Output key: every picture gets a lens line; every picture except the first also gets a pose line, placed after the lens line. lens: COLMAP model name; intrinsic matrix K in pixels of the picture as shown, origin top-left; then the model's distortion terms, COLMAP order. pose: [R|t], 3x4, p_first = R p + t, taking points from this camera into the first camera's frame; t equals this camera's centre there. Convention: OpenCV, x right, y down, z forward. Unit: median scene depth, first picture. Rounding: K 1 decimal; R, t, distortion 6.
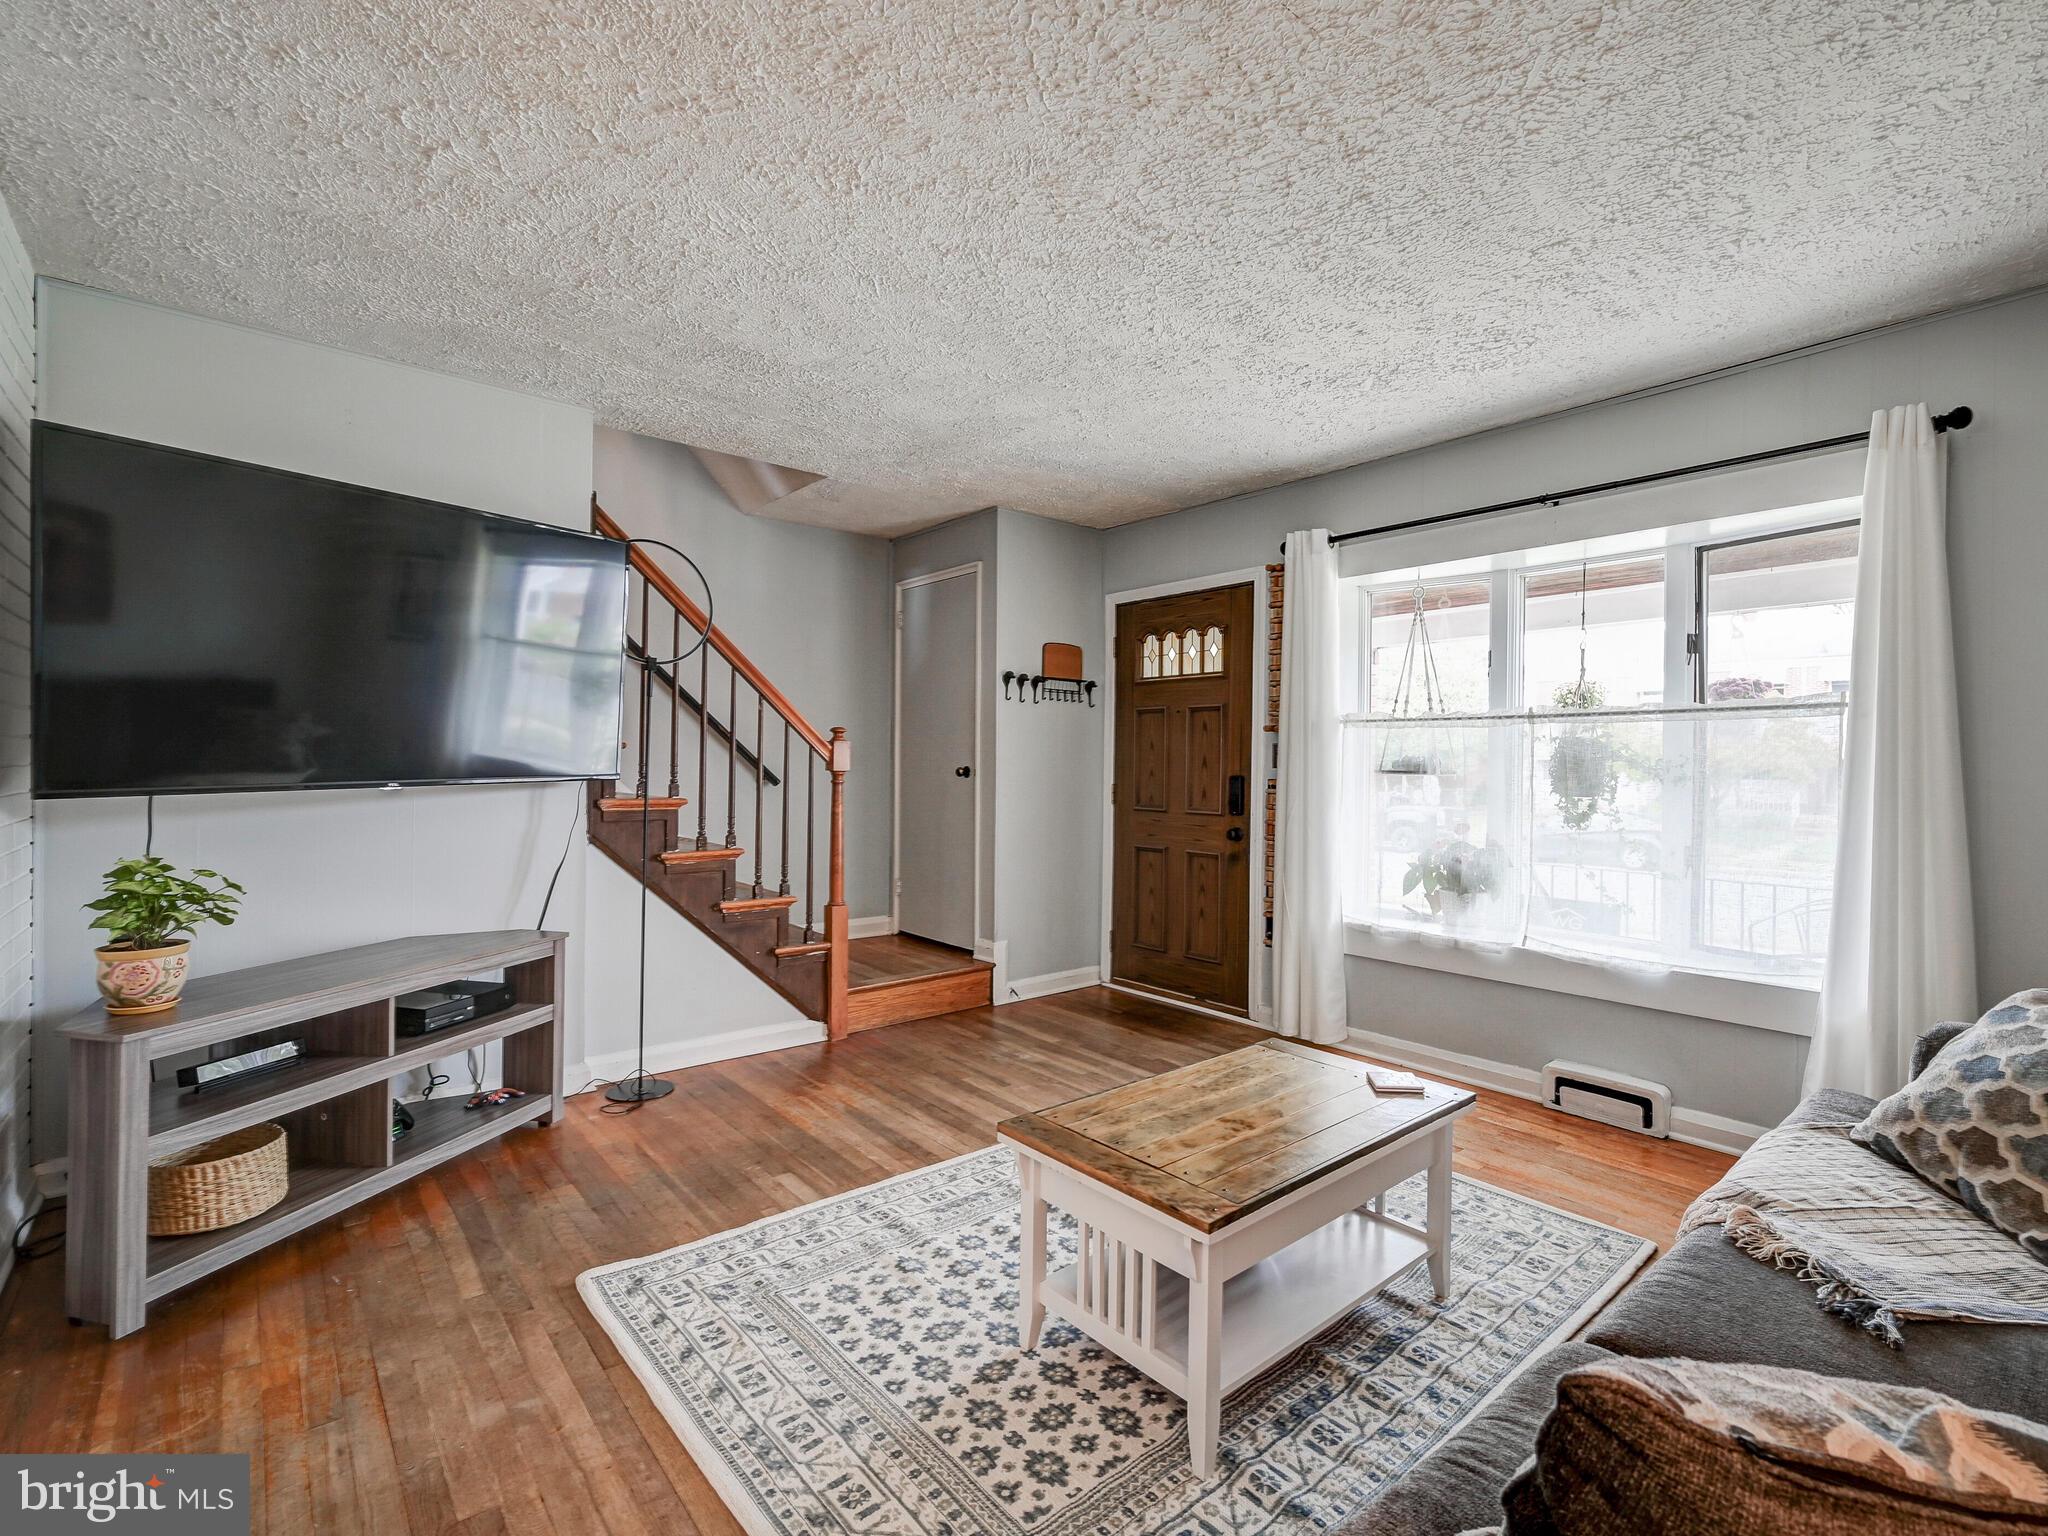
lens RADIAL K [[931.2, 0, 1030.8], [0, 931.2, 764.7], [0, 0, 1]] dist [-0.001068, 0.000181]
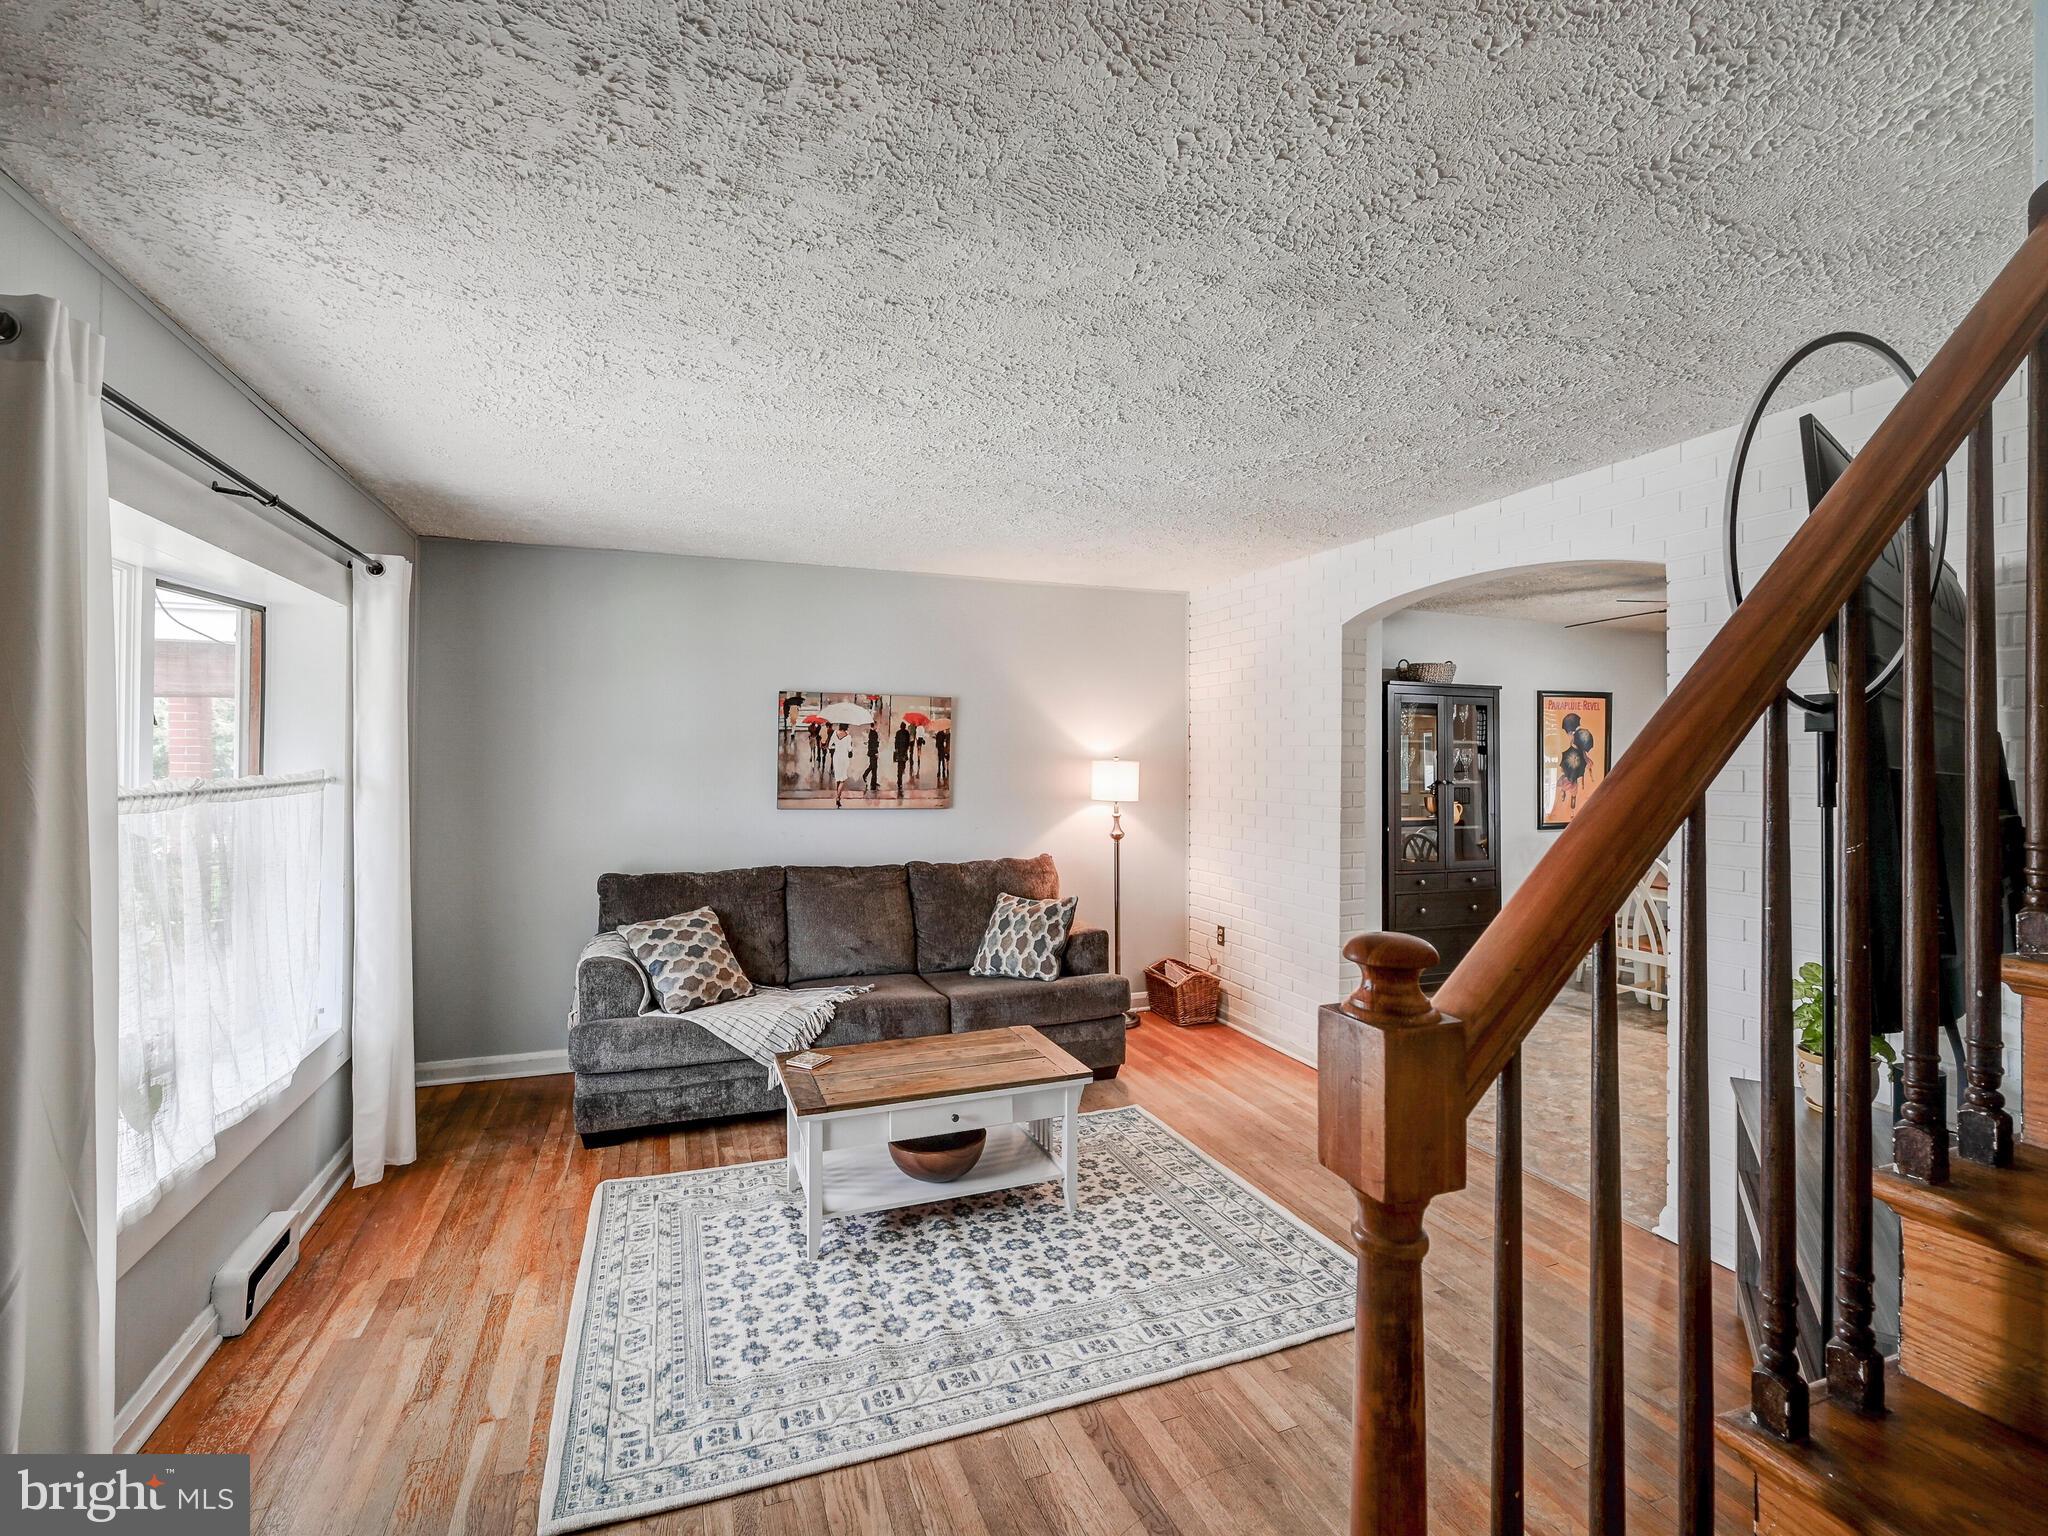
lens RADIAL K [[931.2, 0, 1007.7], [0, 931.2, 755.4], [0, 0, 1]] dist [-0.001068, 0.000181]
pose [[-0.943480, -0.018274, 0.330924, -0.426075], [-0.015669, 0.999822, 0.010540, -0.176112], [-0.331058, 0.004759, -0.943599, 2.620526]]
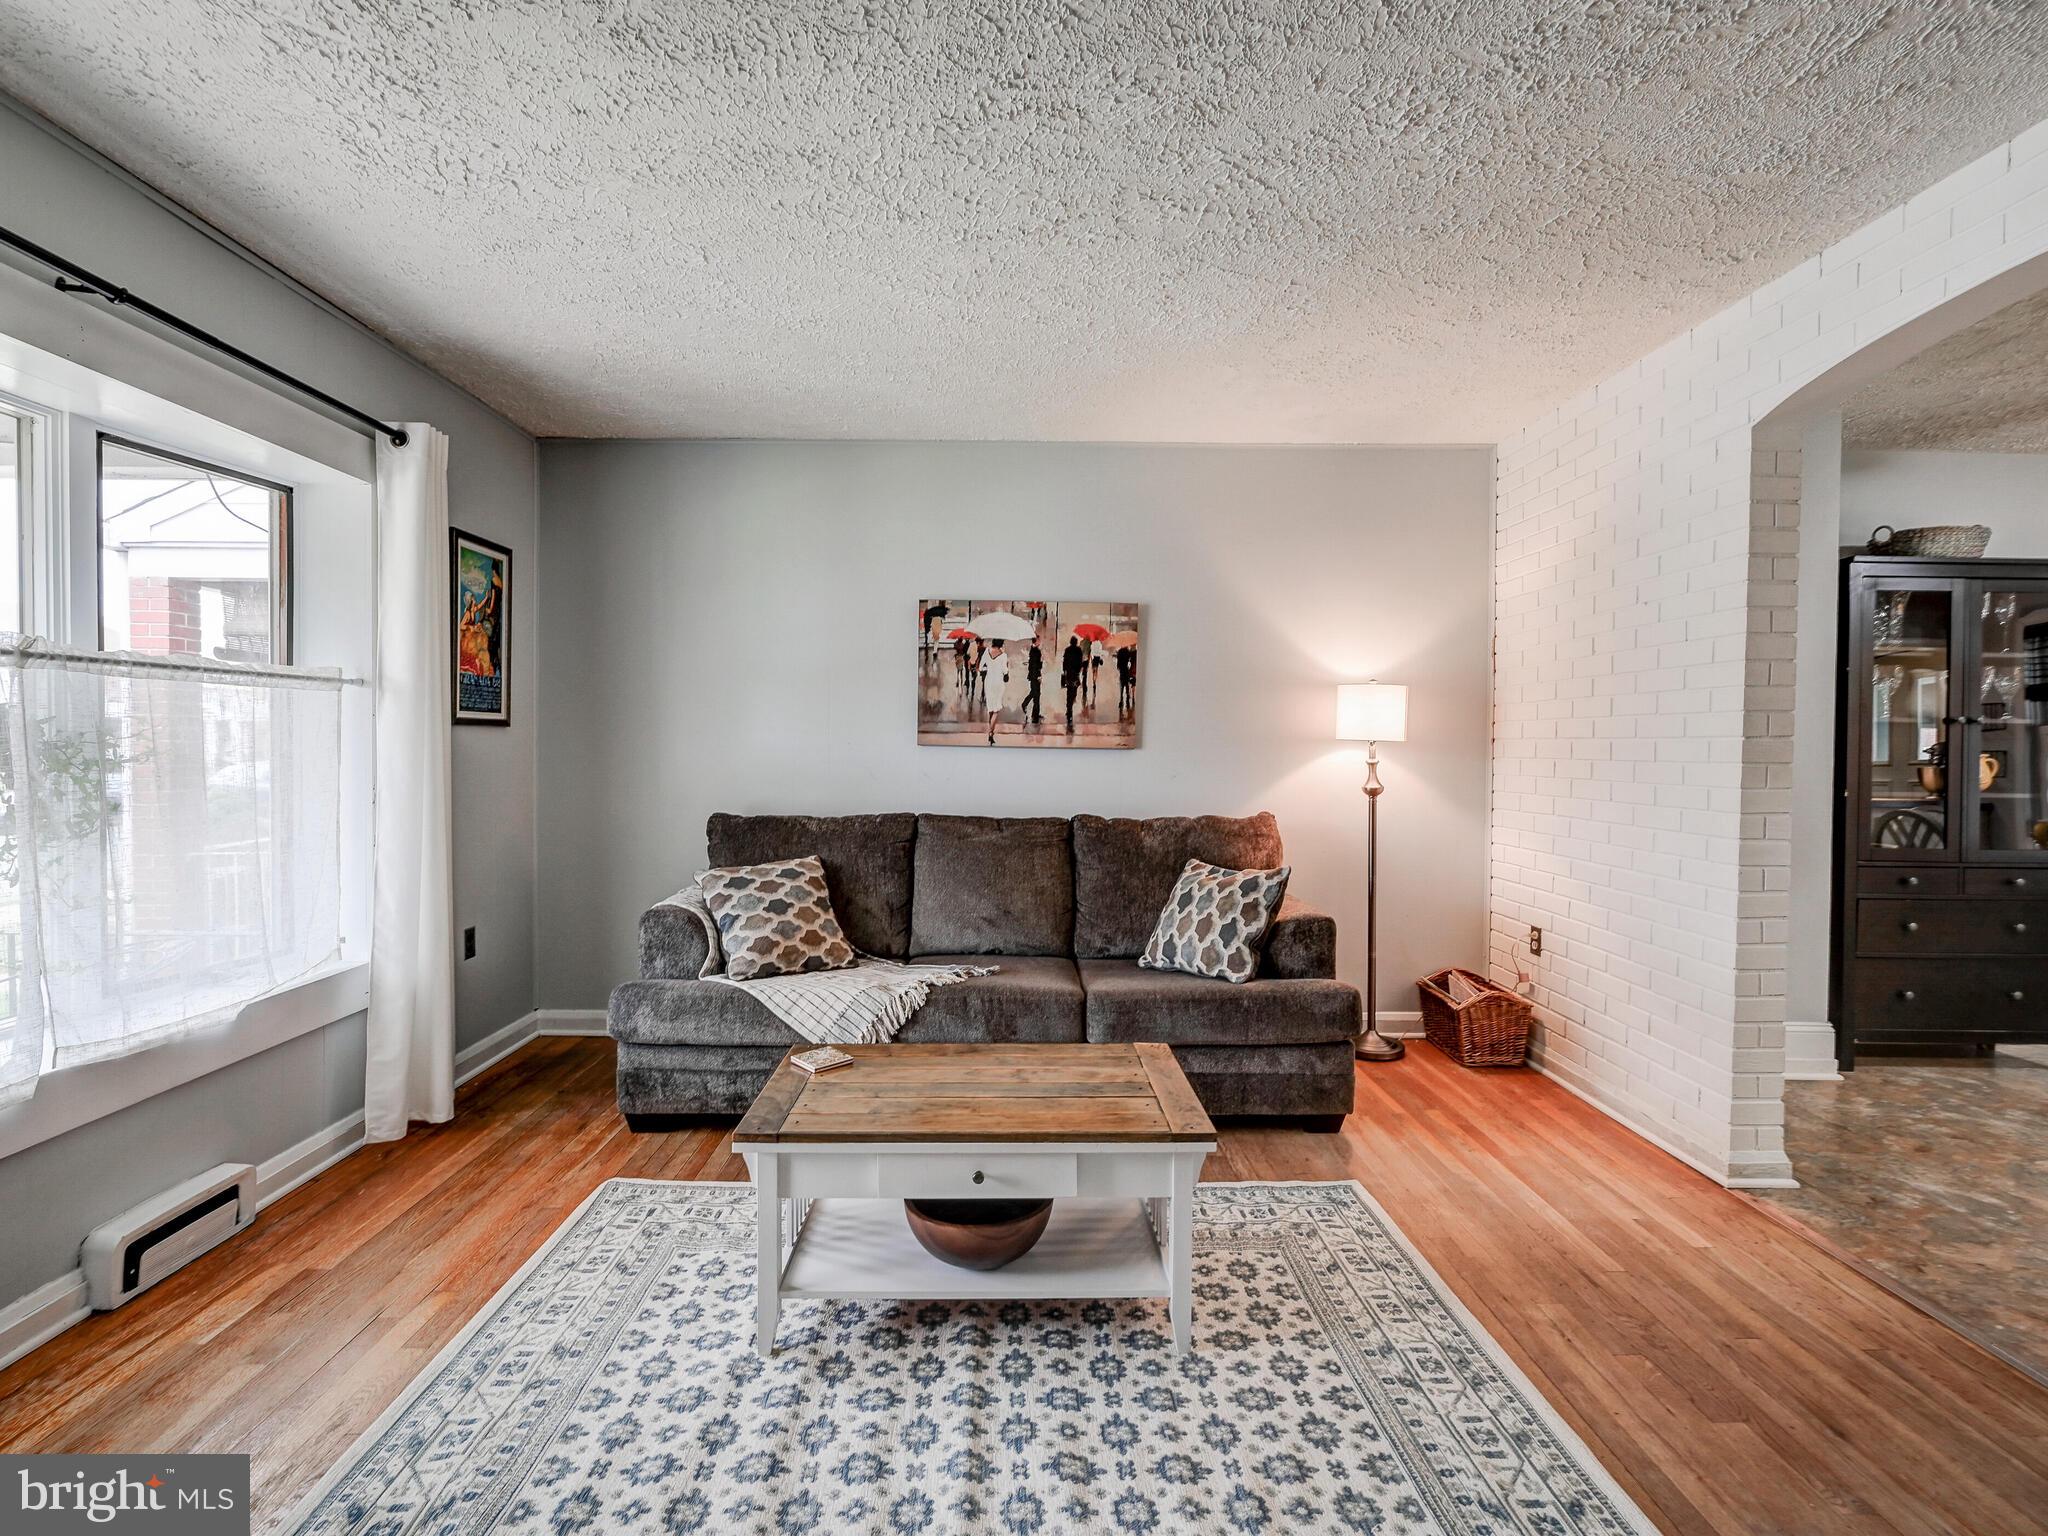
lens RADIAL K [[931.2, 0, 1020.9], [0, 931.2, 768.2], [0, 0, 1]] dist [-0.001068, 0.000181]
pose [[-0.775318, -0.035485, 0.630573, -0.484393], [-0.015169, 0.999179, 0.037577, -0.027245], [-0.631388, 0.019569, -0.775220, 1.919119]]
